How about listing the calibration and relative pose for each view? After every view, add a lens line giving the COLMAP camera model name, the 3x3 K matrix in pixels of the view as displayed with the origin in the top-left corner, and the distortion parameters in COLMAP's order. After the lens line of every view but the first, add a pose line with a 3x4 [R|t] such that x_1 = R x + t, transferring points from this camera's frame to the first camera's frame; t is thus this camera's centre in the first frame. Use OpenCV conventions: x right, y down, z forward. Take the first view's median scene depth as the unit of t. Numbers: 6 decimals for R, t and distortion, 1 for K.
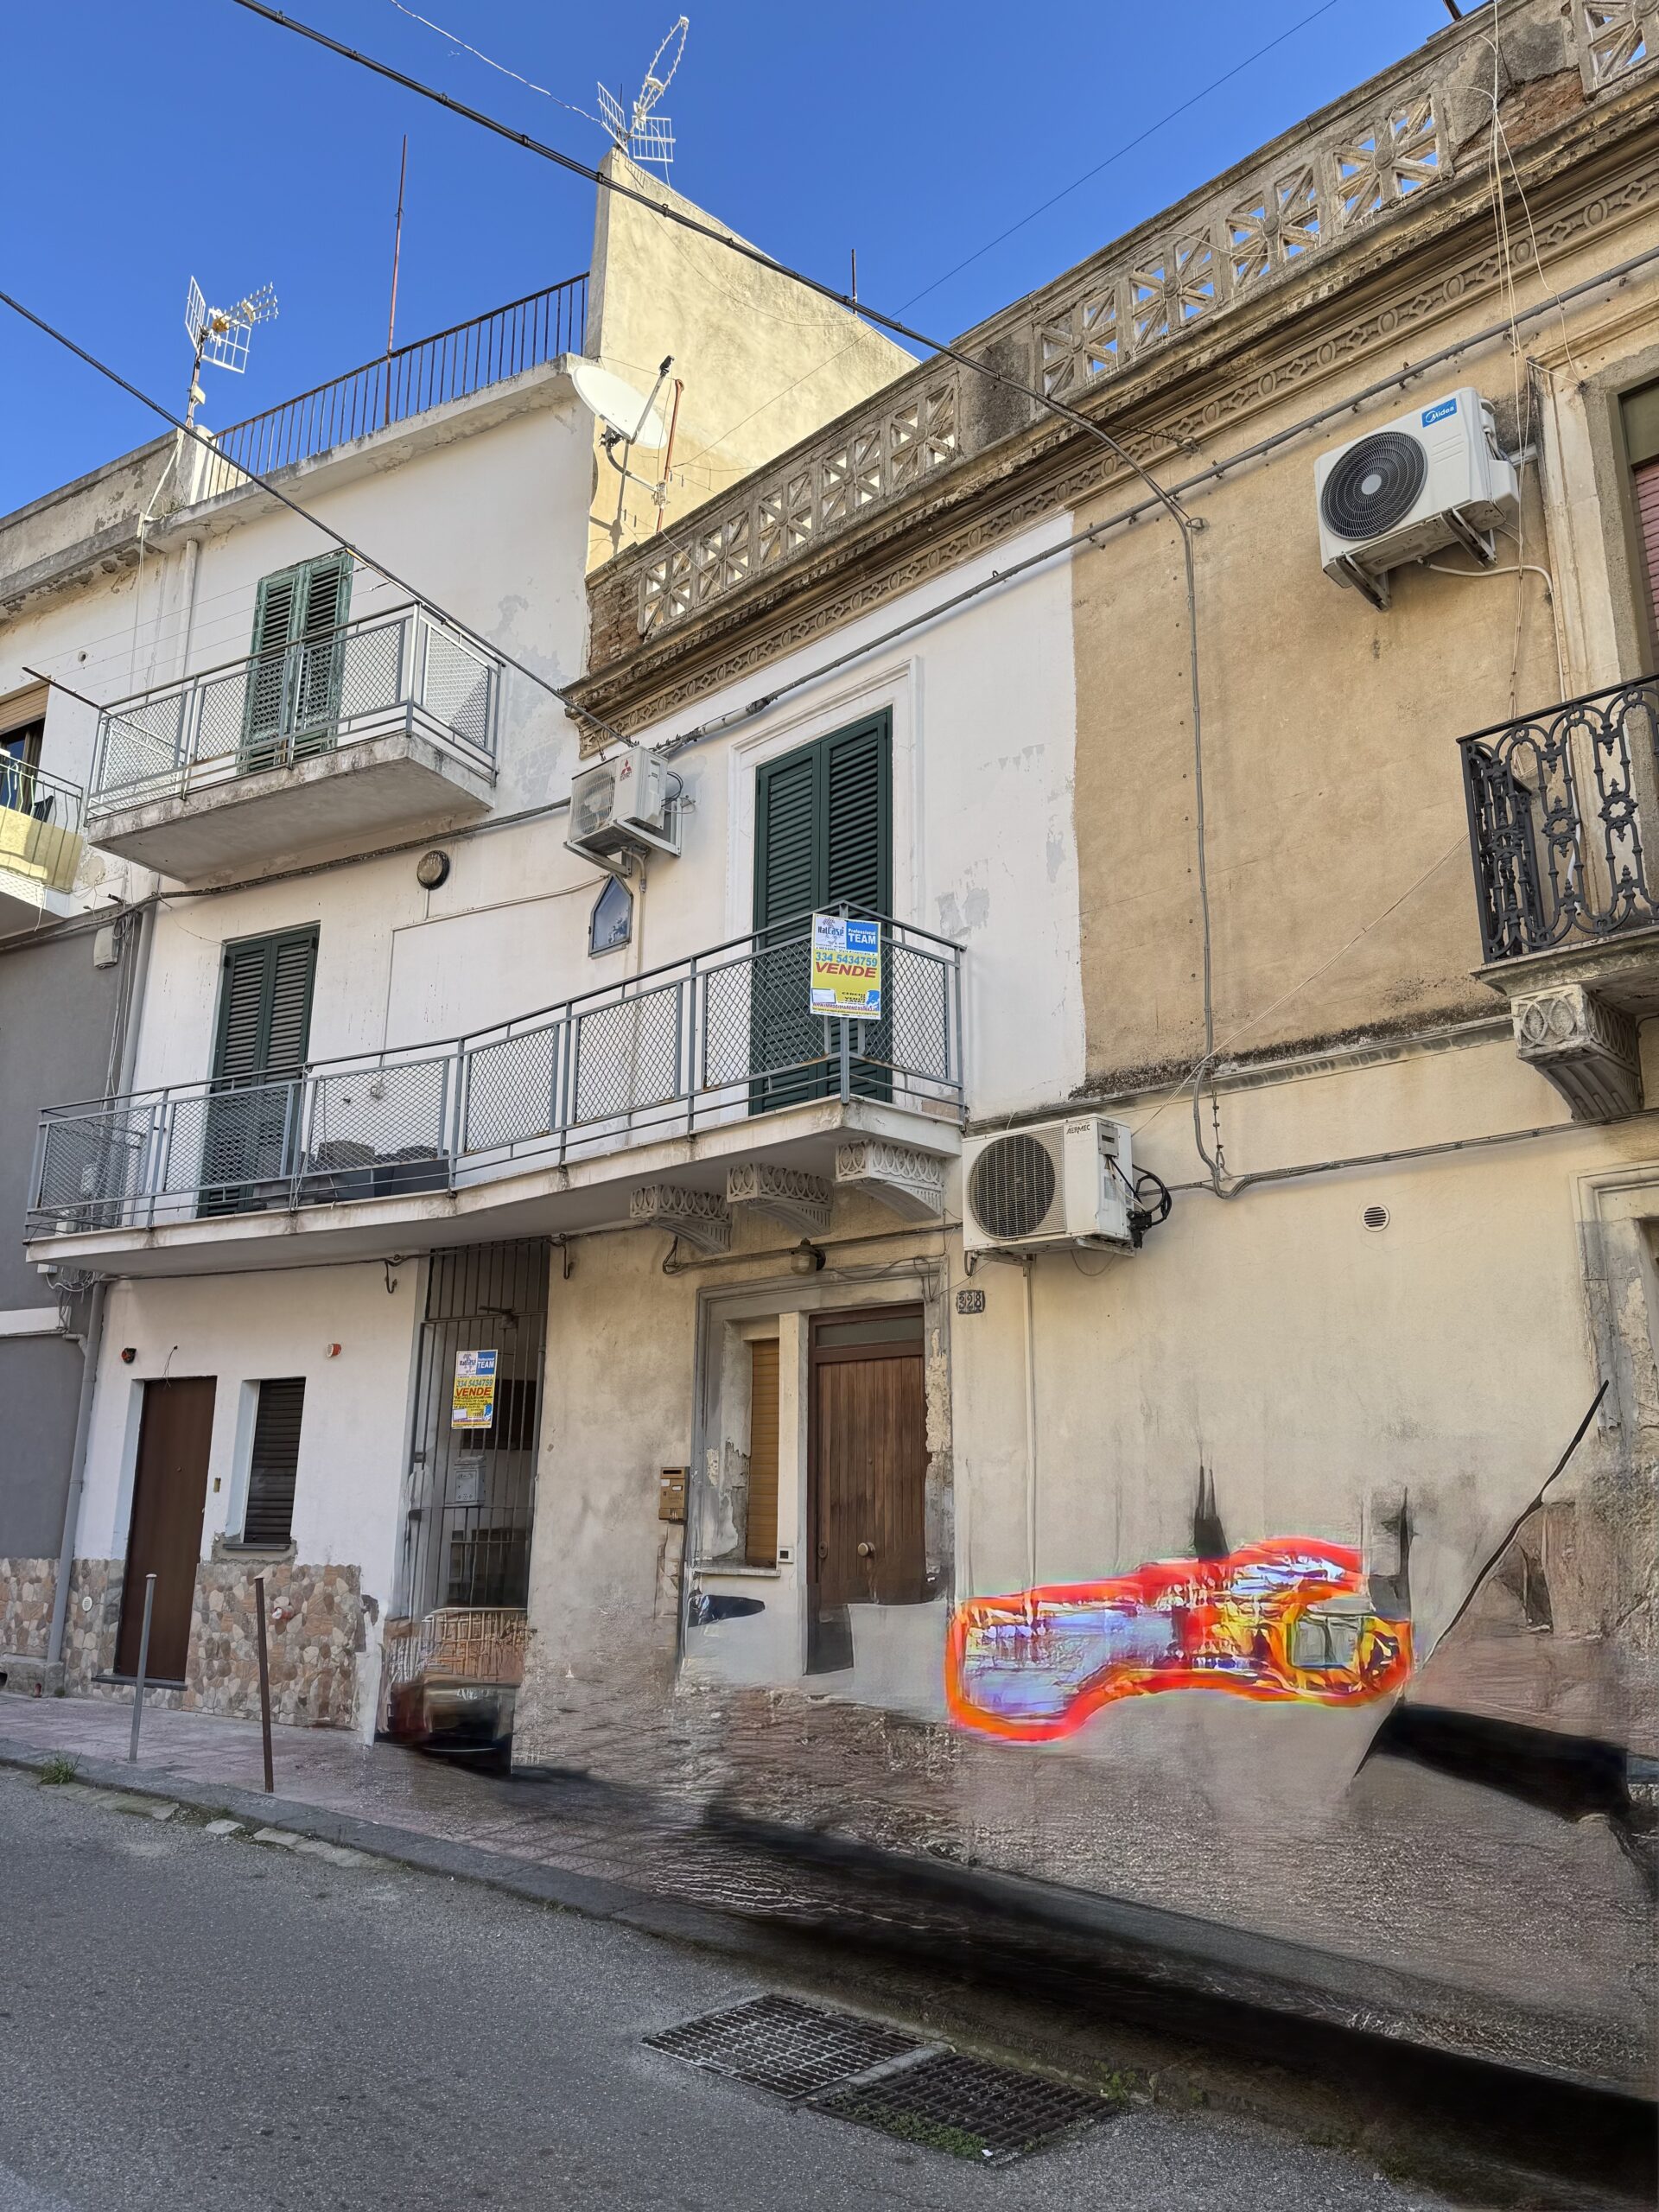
lens RADIAL K [[1527.8, 0, 829.6], [0, 1527.8, 1113.3], [0, 0, 1]] dist [0.162246, -0.298581]
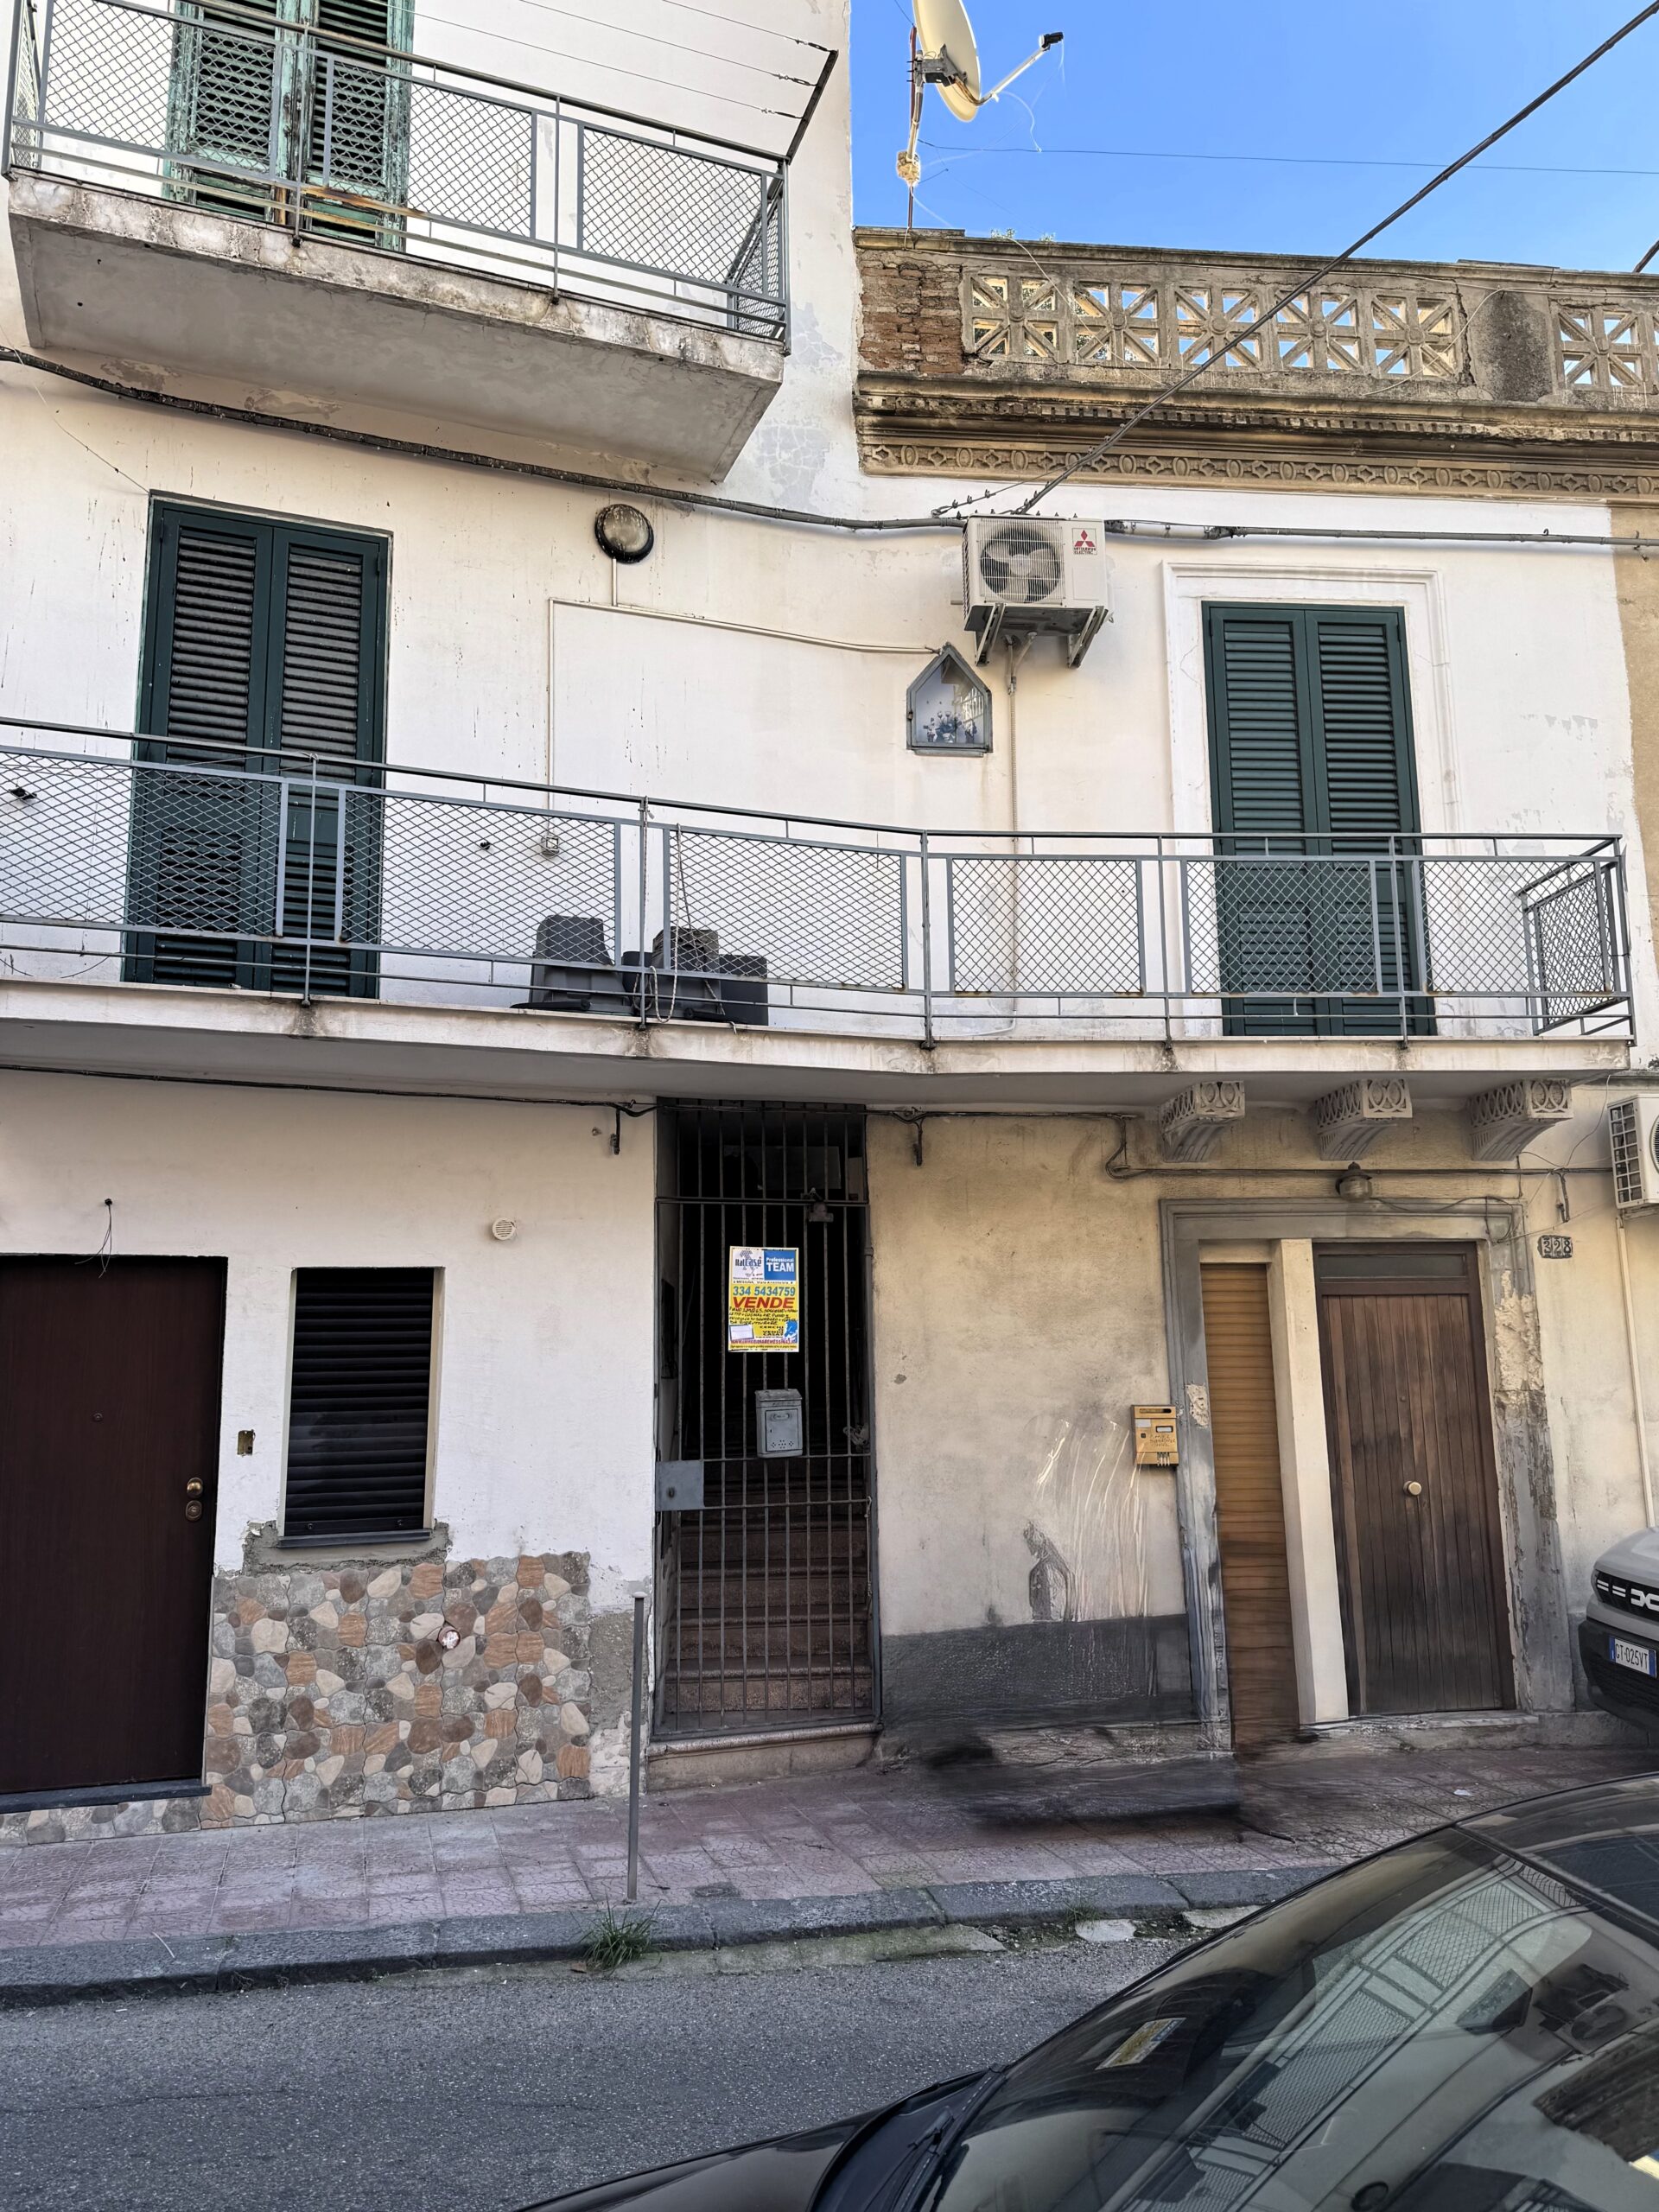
lens RADIAL K [[1527.8, 0, 829.6], [0, 1527.8, 1113.3], [0, 0, 1]] dist [0.162246, -0.298581]
pose [[0.662799, 0.105569, 0.741319, -0.752553], [-0.166885, 0.985937, 0.008804, 0.079377], [-0.729964, -0.129550, 0.671096, 0.497460]]
